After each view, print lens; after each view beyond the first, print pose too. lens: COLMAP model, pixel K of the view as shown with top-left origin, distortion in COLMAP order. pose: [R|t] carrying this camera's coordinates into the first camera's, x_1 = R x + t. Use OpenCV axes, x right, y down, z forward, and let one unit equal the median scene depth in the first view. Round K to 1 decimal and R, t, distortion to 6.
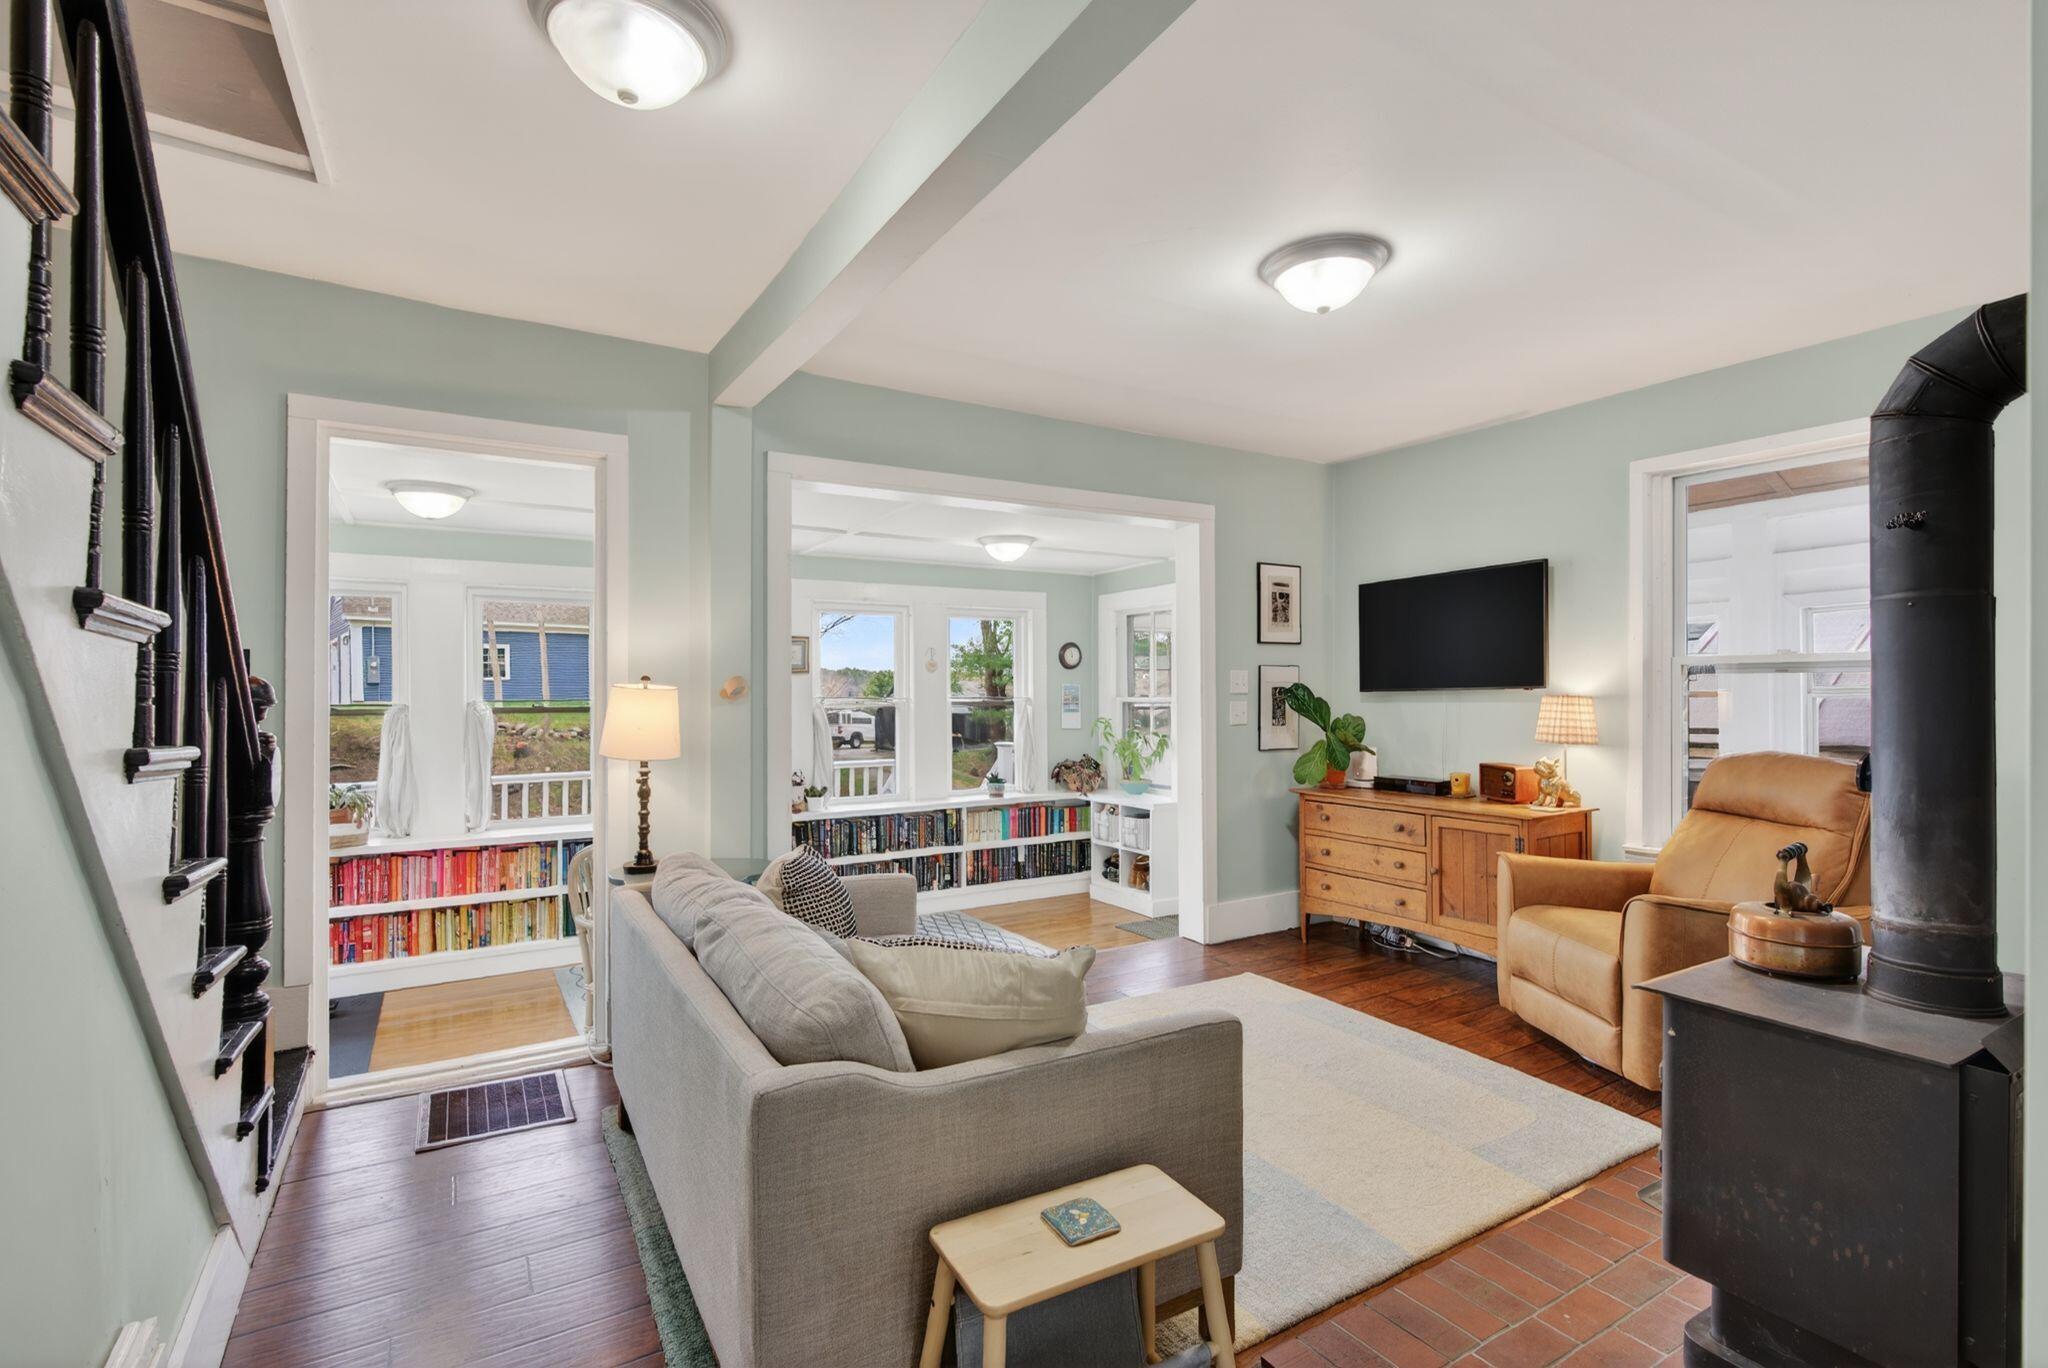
lens RADIAL K [[927.0, 0, 993.7], [0, 927.0, 692.0], [0, 0, 1]] dist [-0.002797, -0.000467]
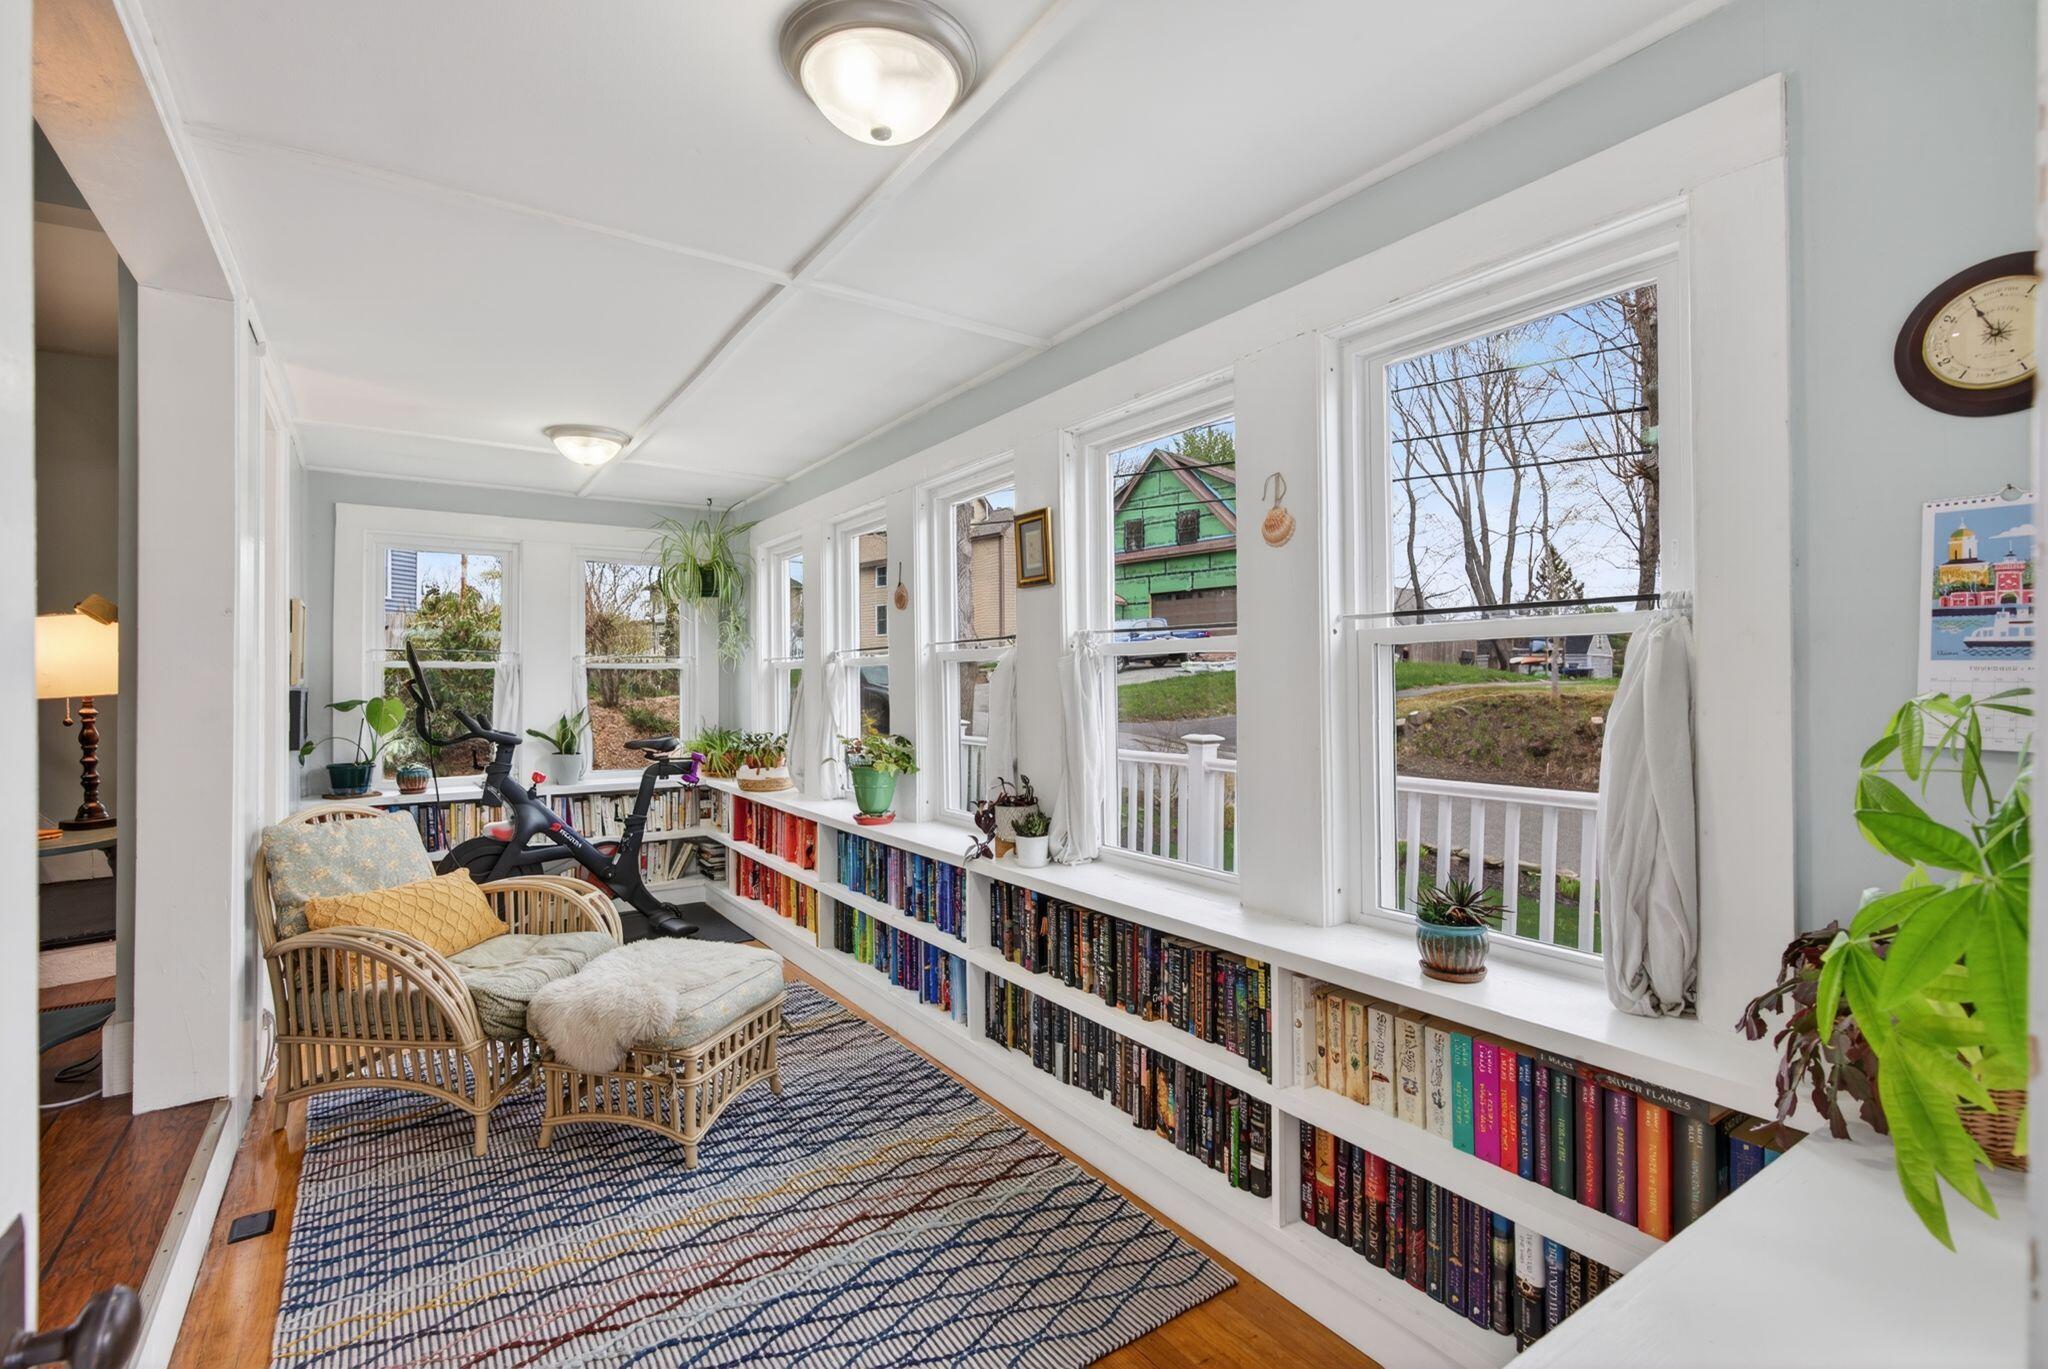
lens RADIAL K [[927.0, 0, 1015.3], [0, 927.0, 671.0], [0, 0, 1]] dist [-0.002797, -0.000467]
pose [[0.052528, -0.007142, -0.998594, 0.290124], [0.007108, 0.999952, -0.006778, 0.028166], [0.998594, -0.006742, 0.052576, 0.942035]]
